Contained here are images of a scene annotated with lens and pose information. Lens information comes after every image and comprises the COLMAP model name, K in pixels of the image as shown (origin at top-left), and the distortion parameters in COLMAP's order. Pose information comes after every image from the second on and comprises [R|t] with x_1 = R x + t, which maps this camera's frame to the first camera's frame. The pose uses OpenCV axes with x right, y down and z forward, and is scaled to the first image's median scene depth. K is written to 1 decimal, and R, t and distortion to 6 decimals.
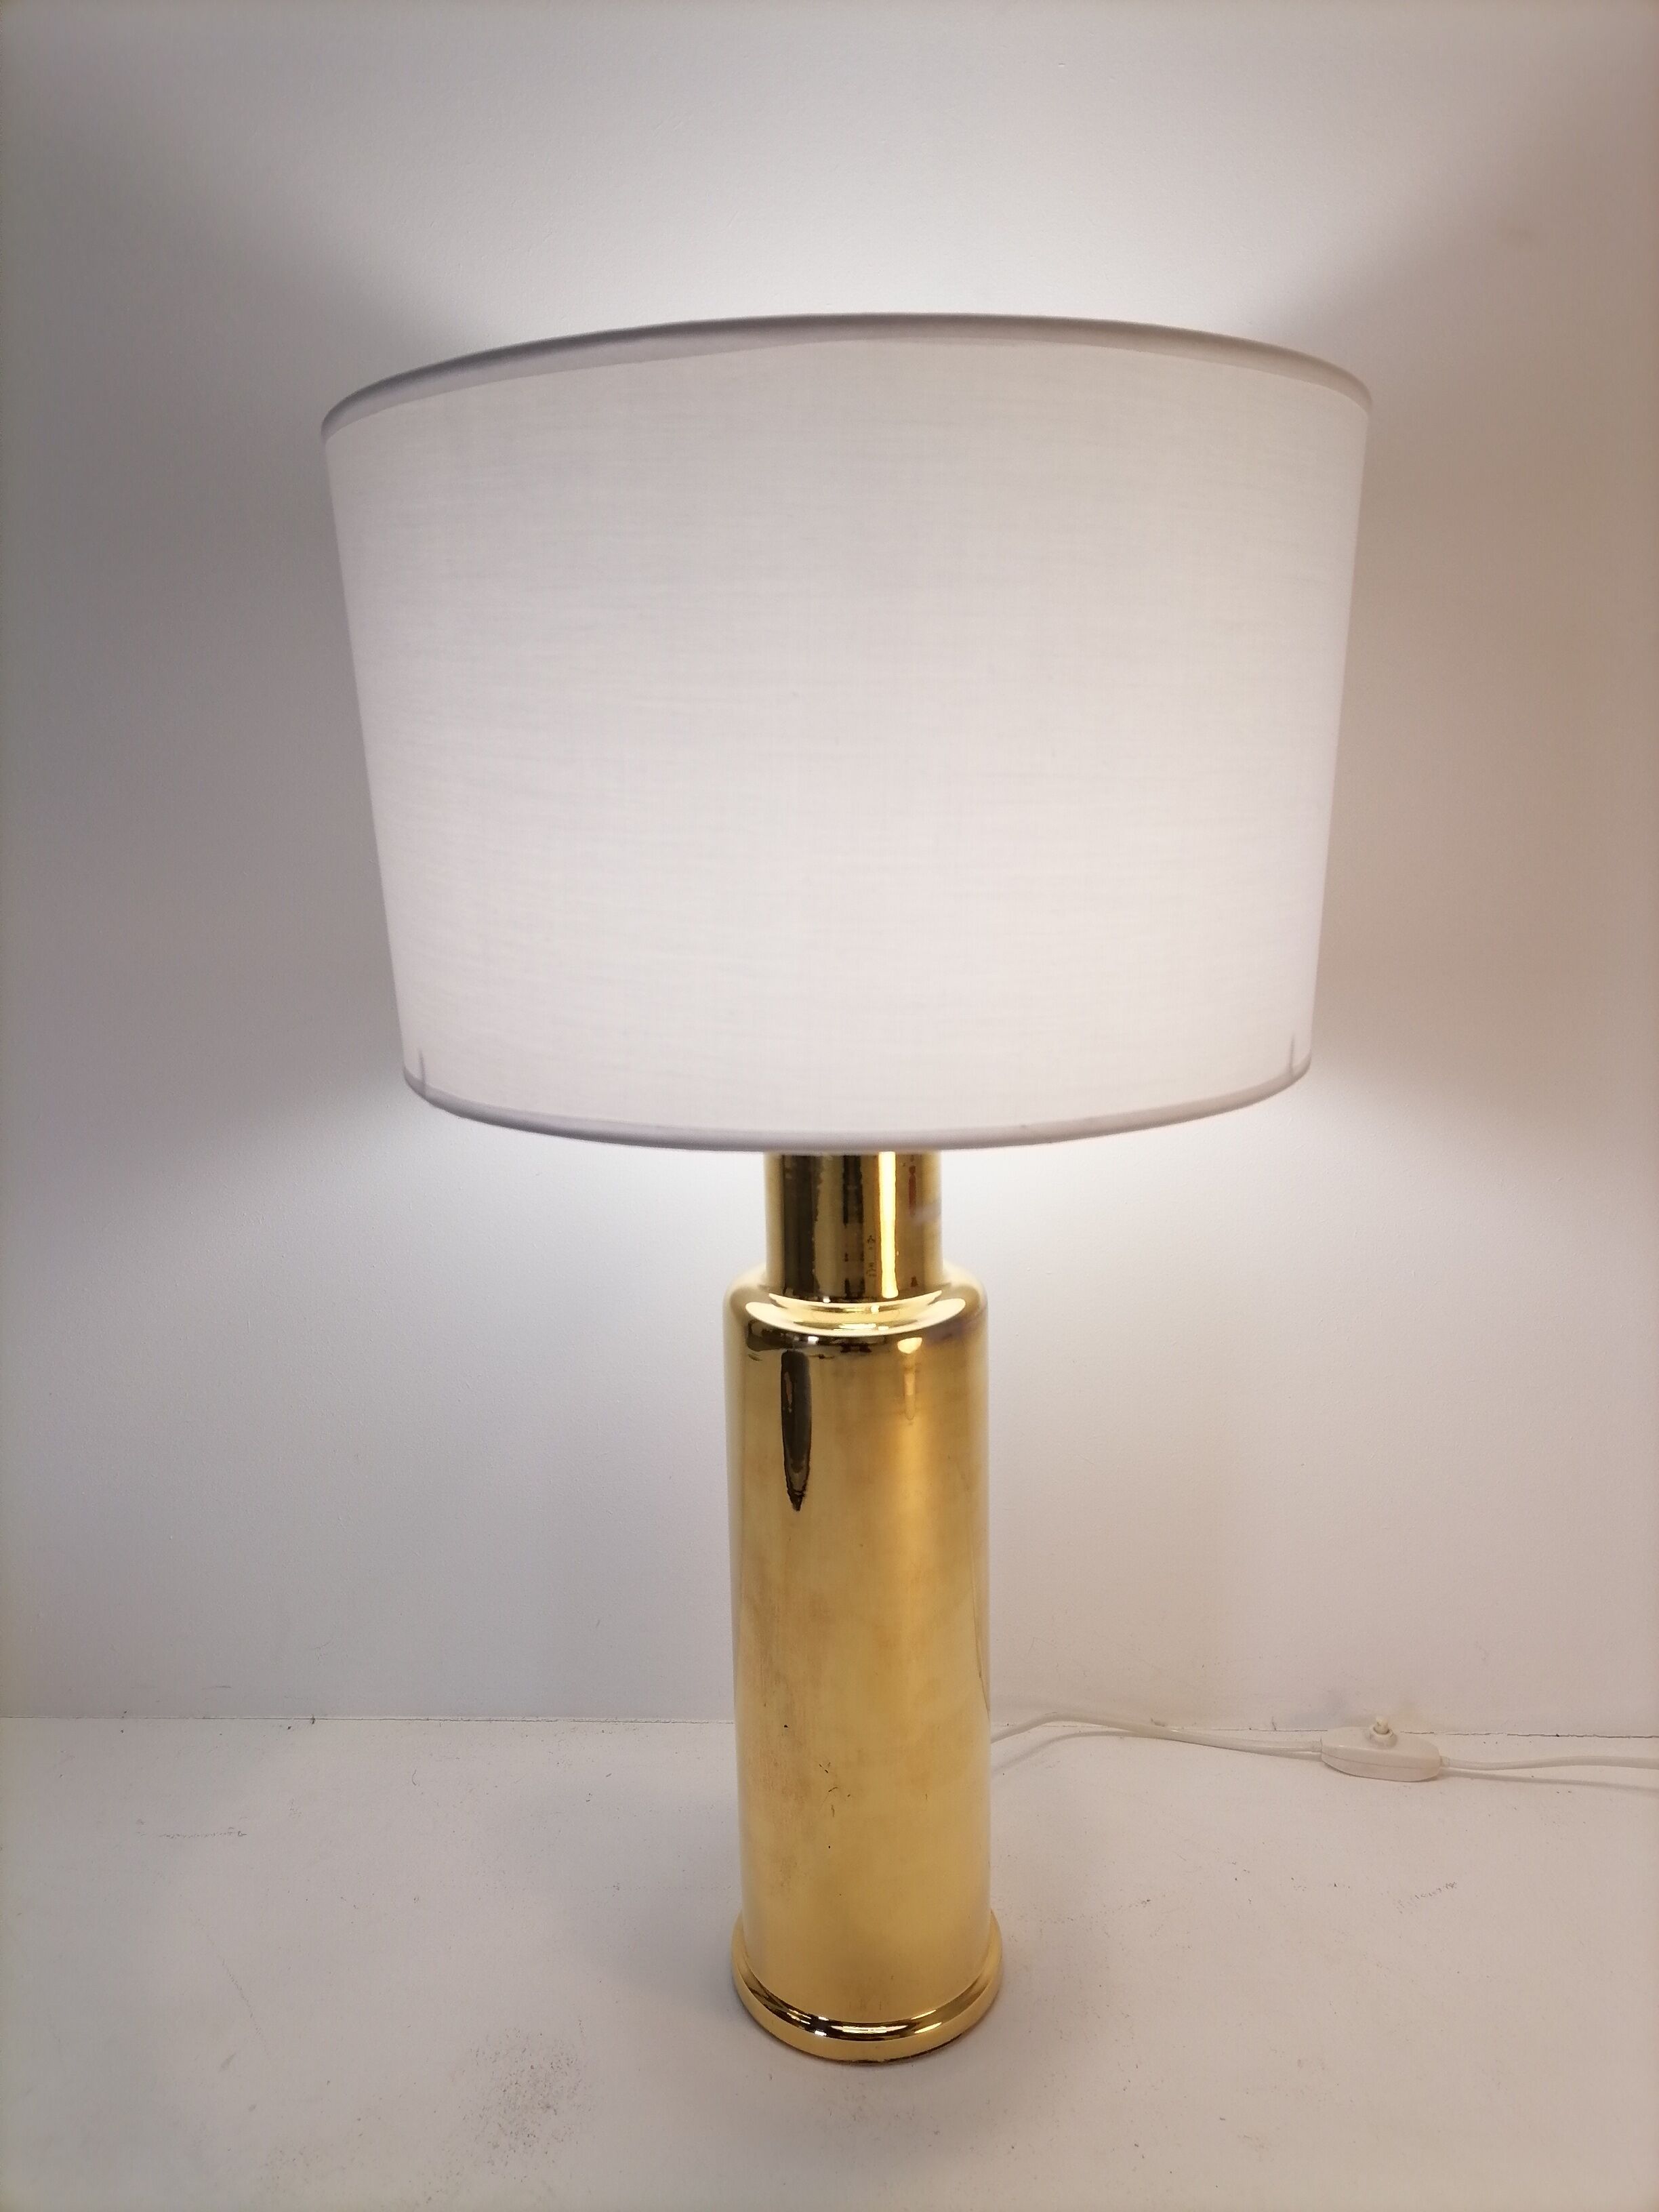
lens RADIAL K [[1655.0, 0, 851.6], [0, 1655.0, 1088.3], [0, 0, 1]] dist [-0.028677, 0.013127]
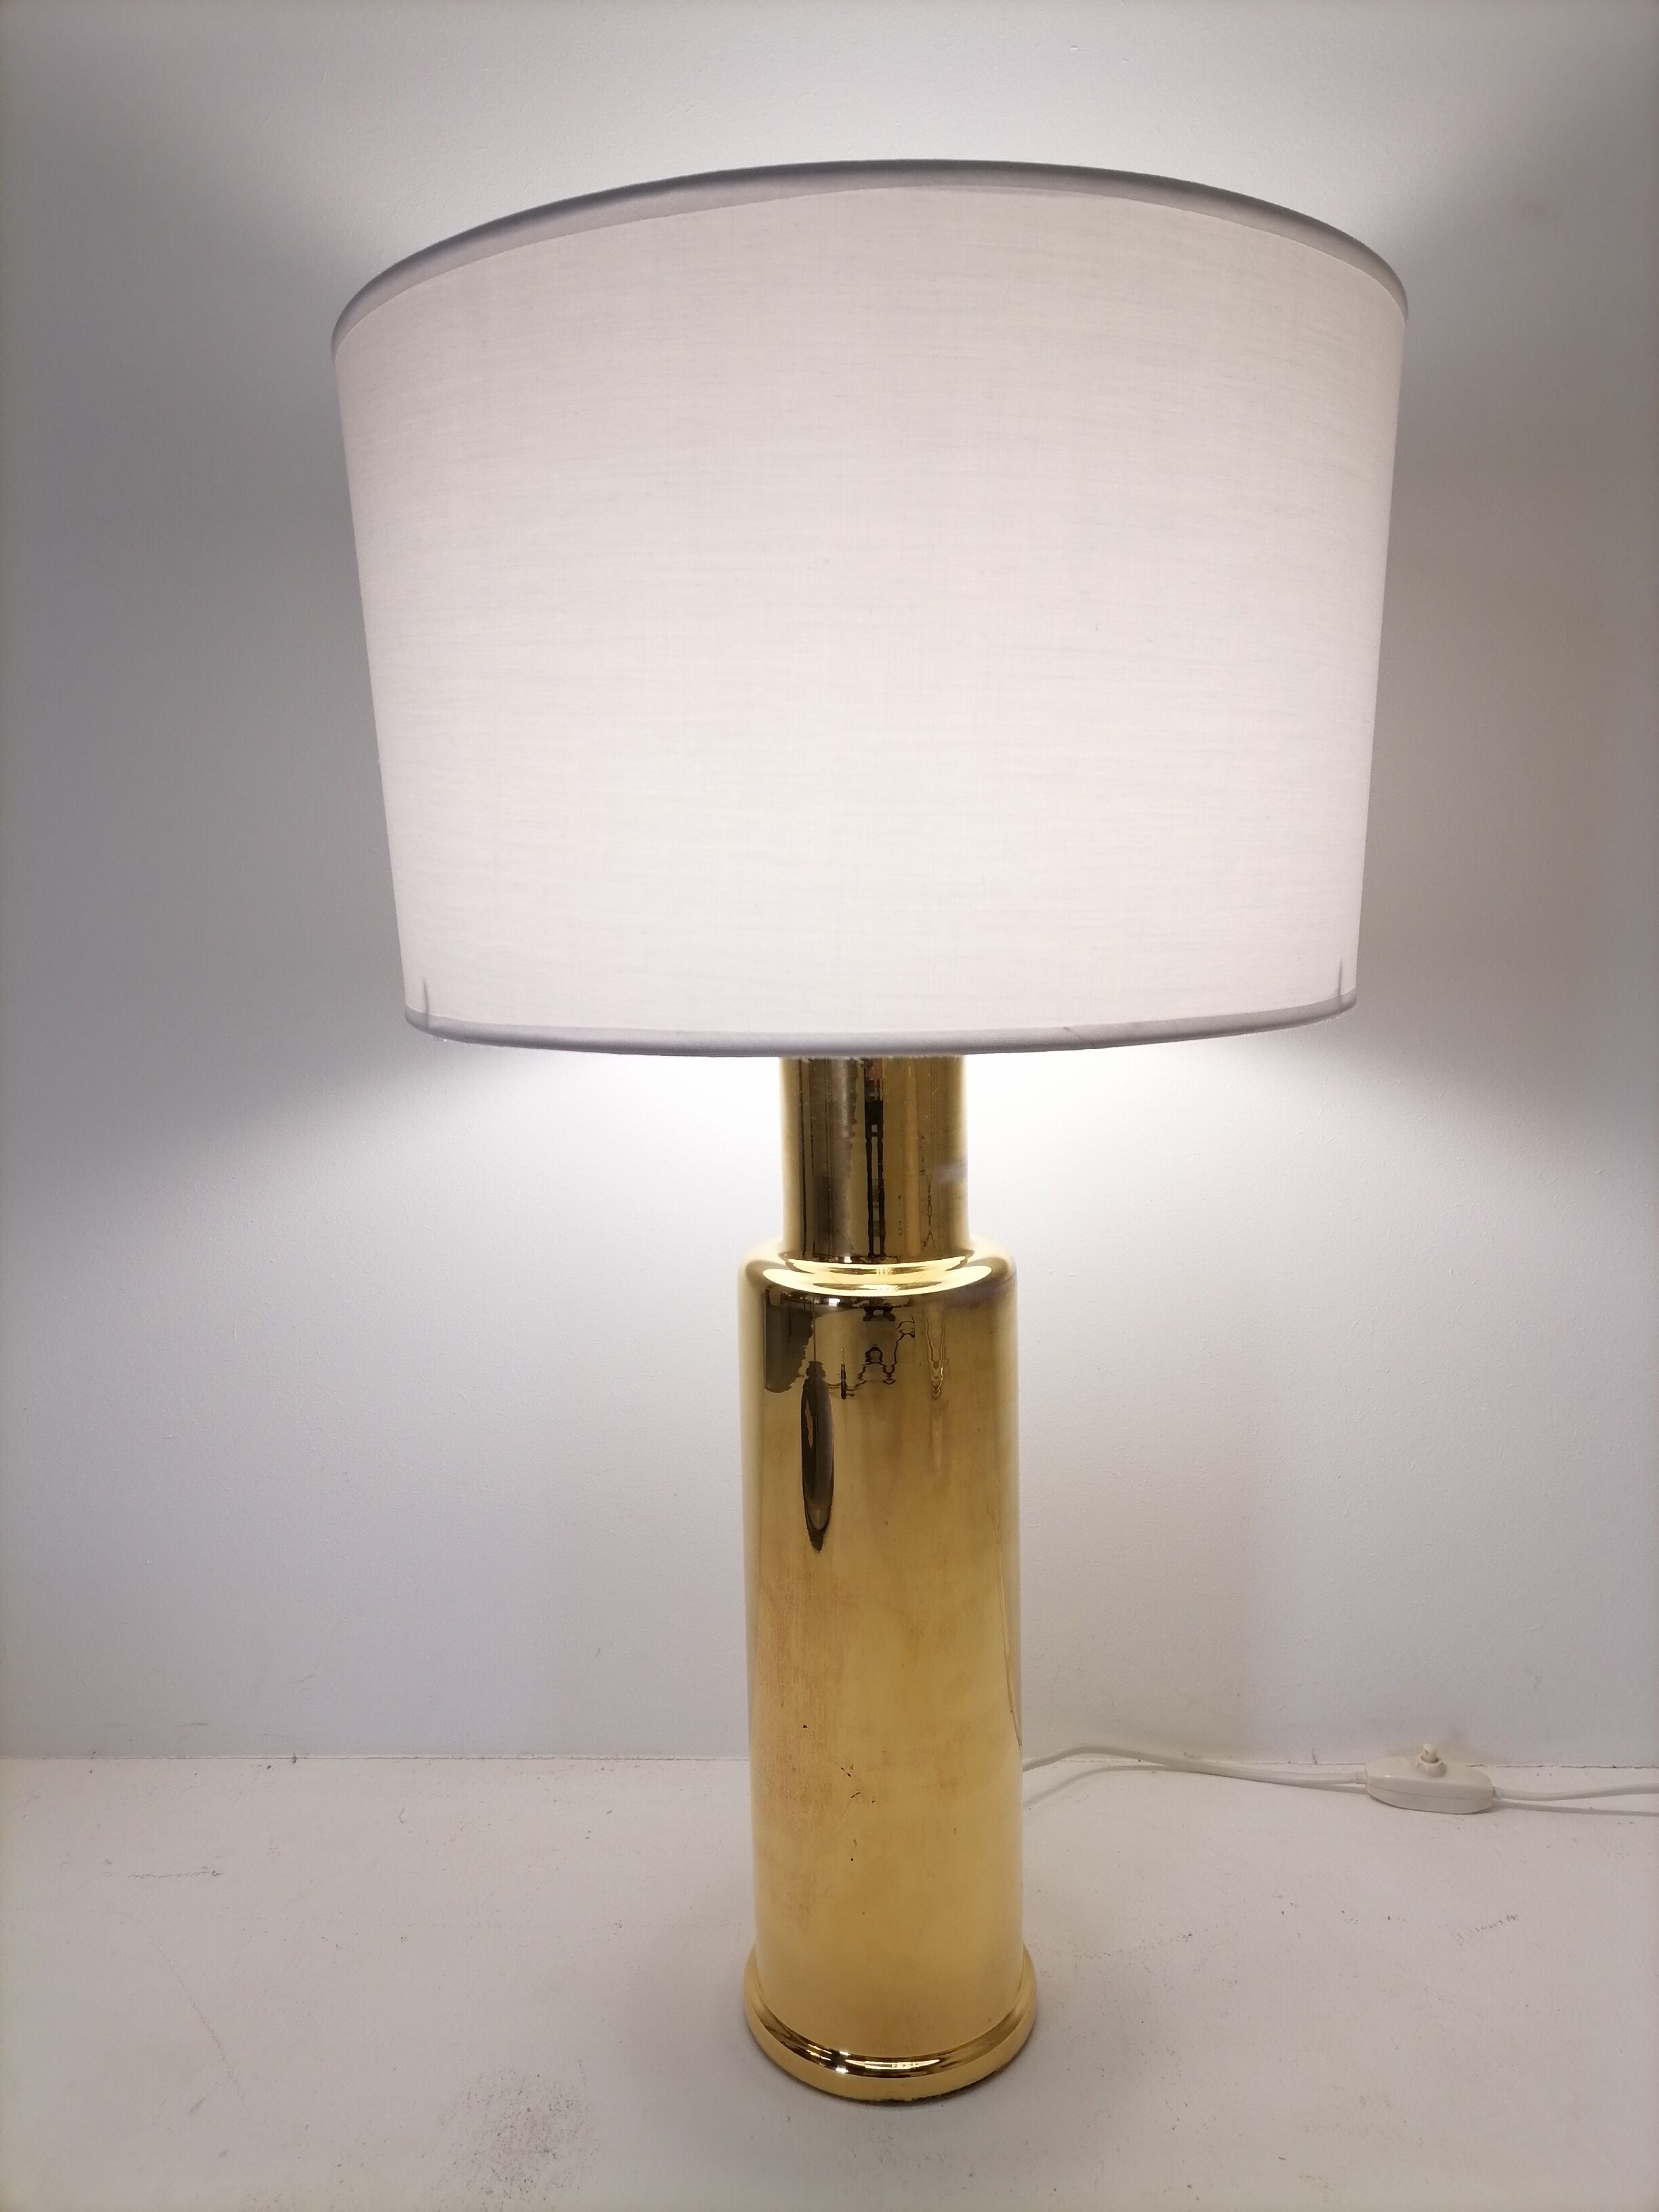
lens RADIAL K [[1655.0, 0, 848.3], [0, 1655.0, 1111.3], [0, 0, 1]] dist [-0.028677, 0.013127]
pose [[0.999982, -0.002653, 0.005437, -0.019726], [0.002984, 0.998089, -0.061715, 0.098130], [-0.005263, 0.061730, 0.998079, 0.048377]]
